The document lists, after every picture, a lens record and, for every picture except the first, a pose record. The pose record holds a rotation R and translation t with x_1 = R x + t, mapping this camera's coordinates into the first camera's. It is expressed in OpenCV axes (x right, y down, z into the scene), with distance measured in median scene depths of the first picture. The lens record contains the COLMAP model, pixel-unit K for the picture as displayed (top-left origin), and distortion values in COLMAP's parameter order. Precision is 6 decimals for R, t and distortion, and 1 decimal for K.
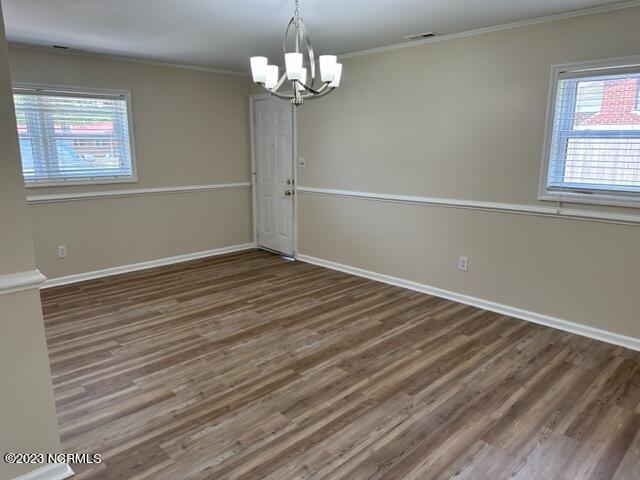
lens RADIAL K [[454.4, 0, 319.1], [0, 454.4, 239.9], [0, 0, 1]] dist [0.037426, 0.001220]
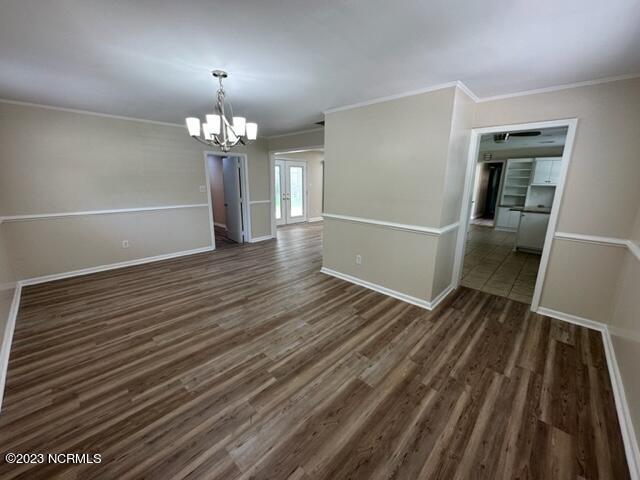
lens RADIAL K [[257.3, 0, 318.8], [0, 257.3, 238.1], [0, 0, 1]] dist [-0.004202, -0.000310]
pose [[-0.999168, -0.000886, -0.040770, -0.248109], [-0.018080, 0.905762, 0.423400, -0.322571], [0.036553, 0.423785, -0.905025, 1.507432]]
